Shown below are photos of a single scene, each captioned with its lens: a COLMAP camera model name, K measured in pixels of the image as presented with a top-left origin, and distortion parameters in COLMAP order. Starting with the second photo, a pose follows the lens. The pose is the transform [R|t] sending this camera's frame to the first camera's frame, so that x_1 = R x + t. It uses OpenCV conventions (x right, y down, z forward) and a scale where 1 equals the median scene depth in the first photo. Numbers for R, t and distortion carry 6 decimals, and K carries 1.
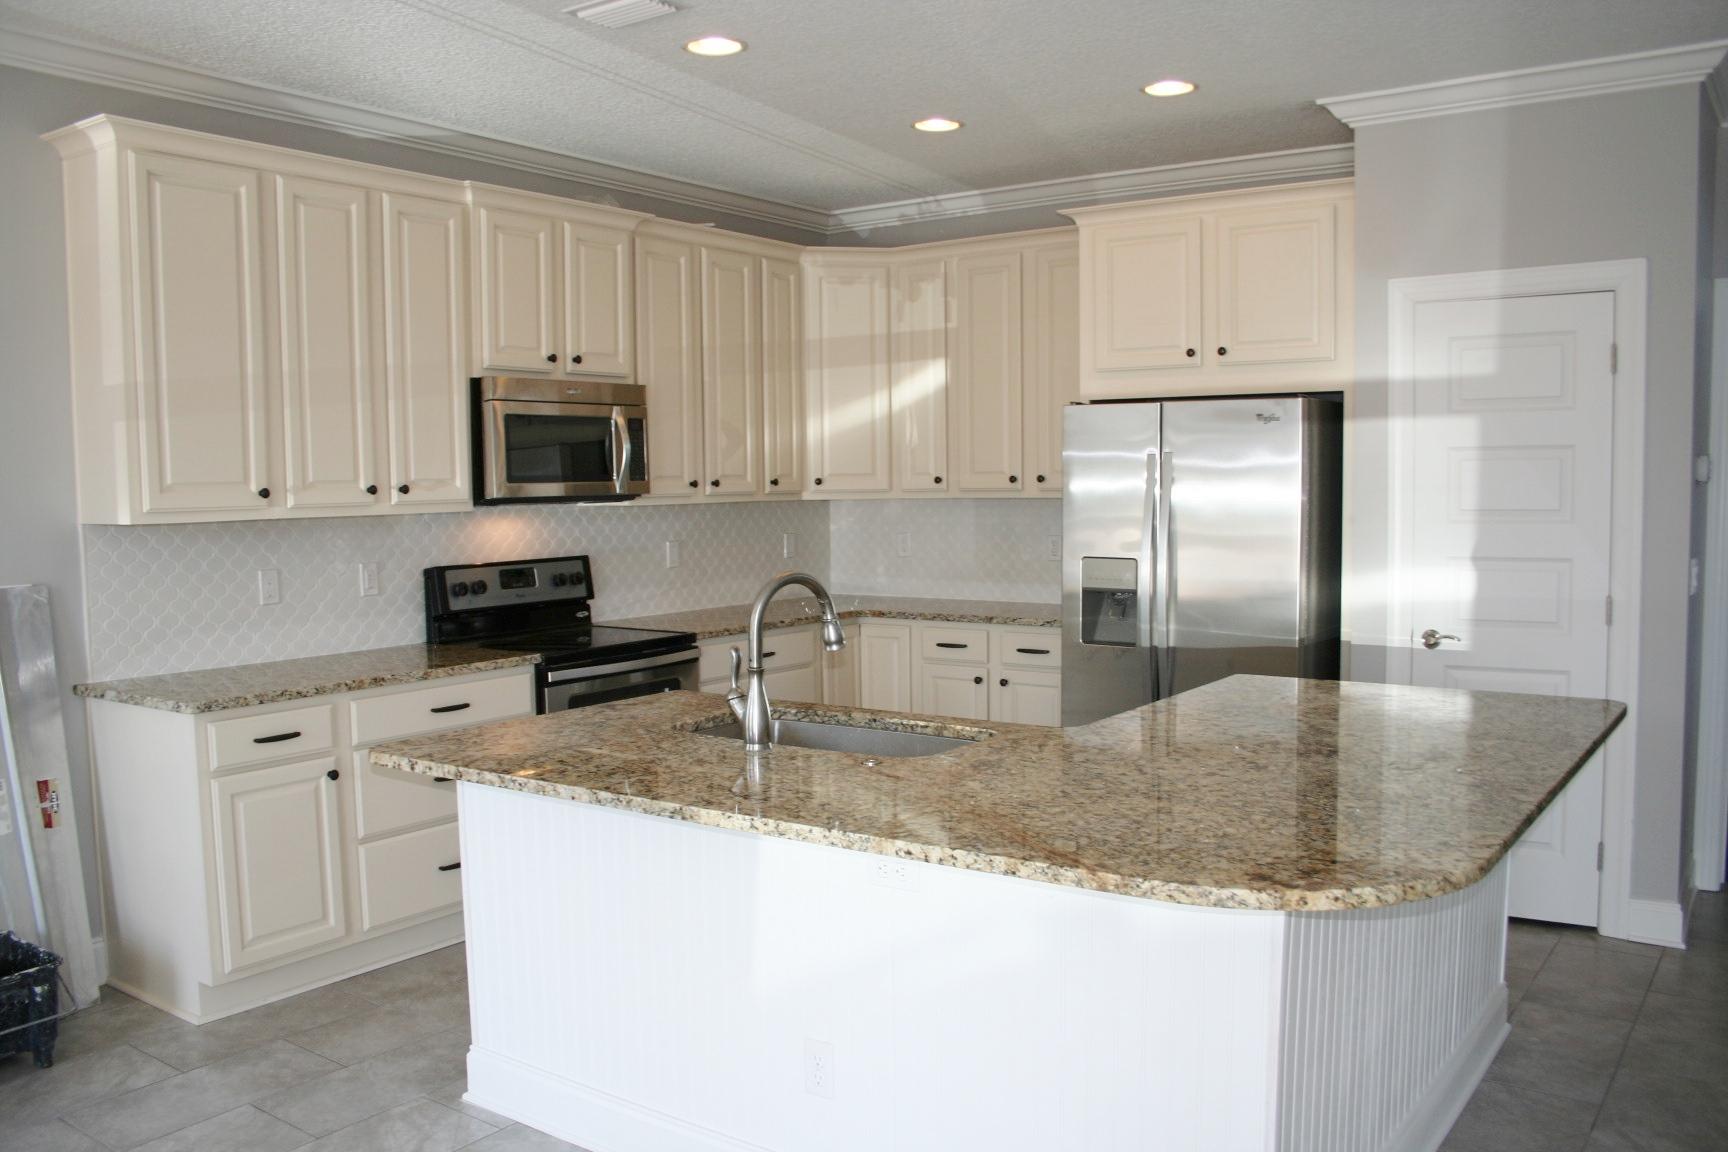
lens RADIAL K [[1462.8, 0, 852.0], [0, 1462.8, 584.0], [0, 0, 1]] dist [-0.098651, 0.079550]
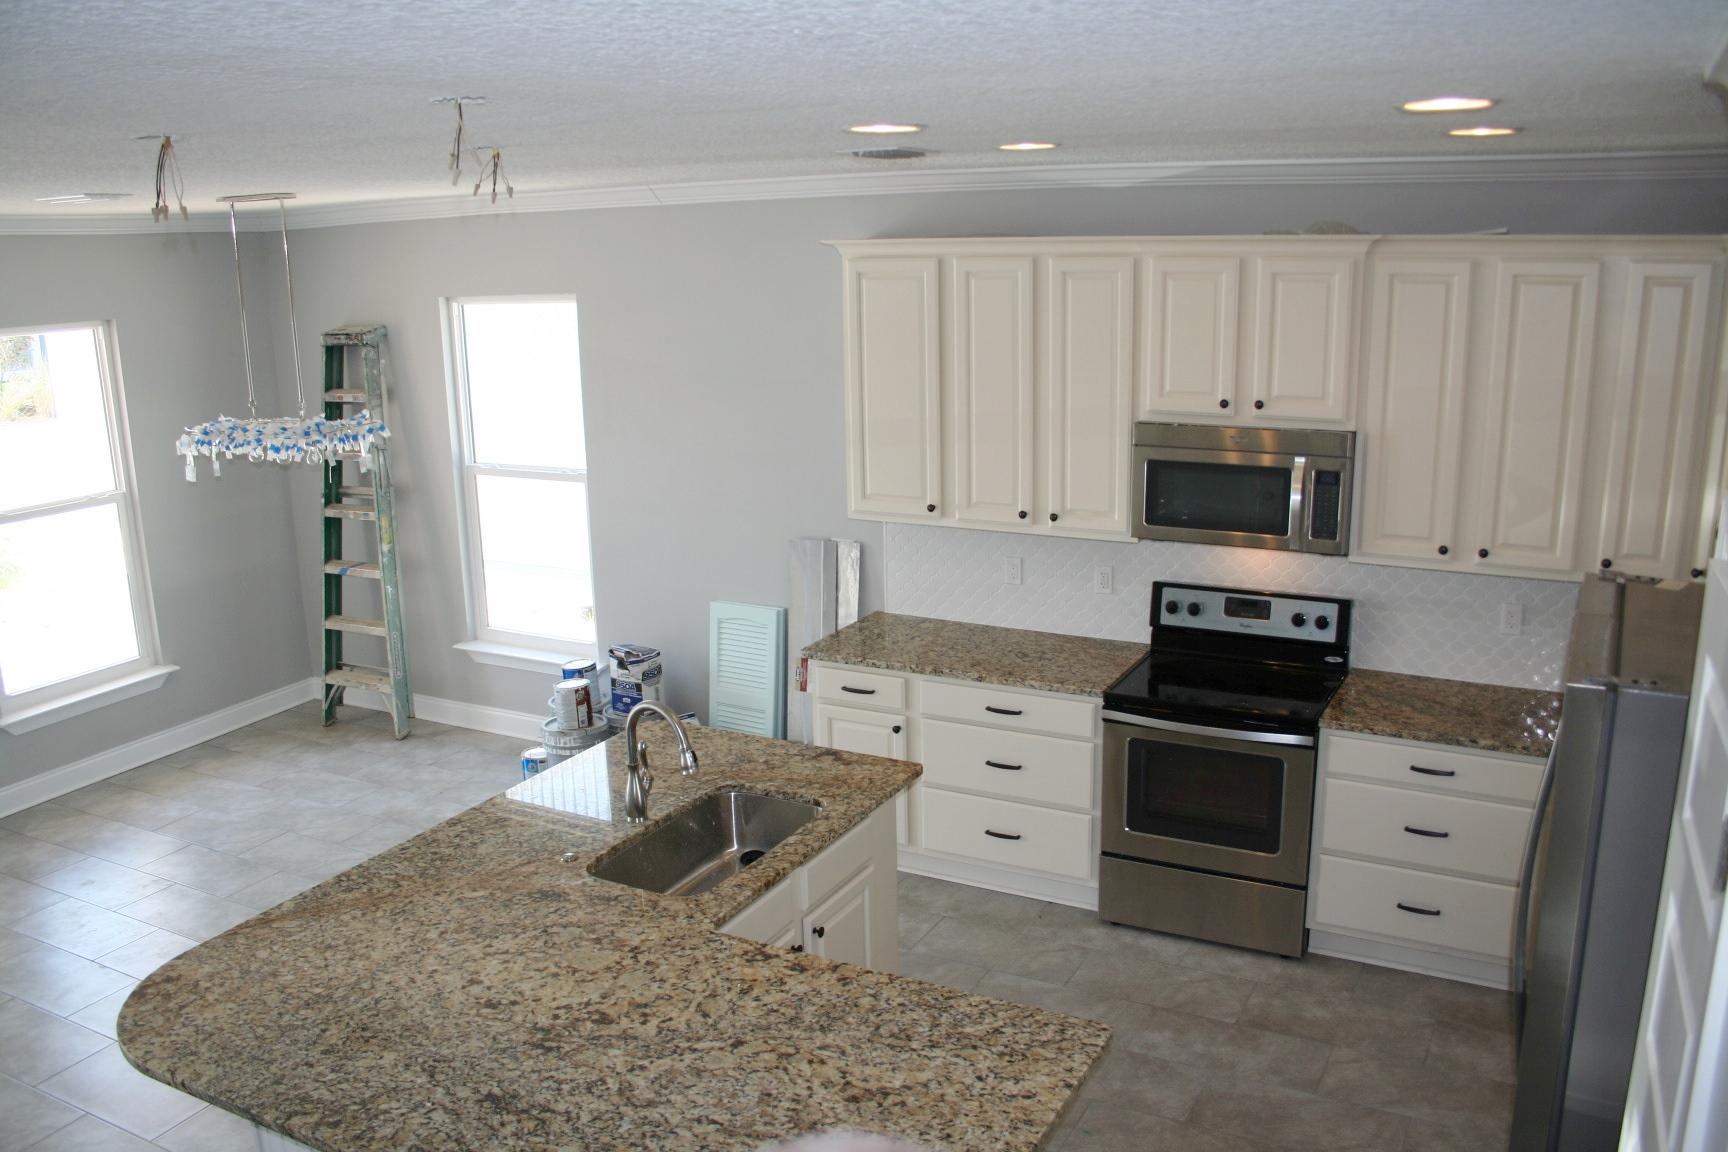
lens RADIAL K [[1462.8, 0, 864.4], [0, 1462.8, 577.3], [0, 0, 1]] dist [-0.098651, 0.079550]
pose [[0.139974, 0.244404, -0.959518, 0.690771], [-0.055002, 0.969481, 0.238918, -0.249619], [0.988626, 0.019333, 0.149144, 0.587503]]
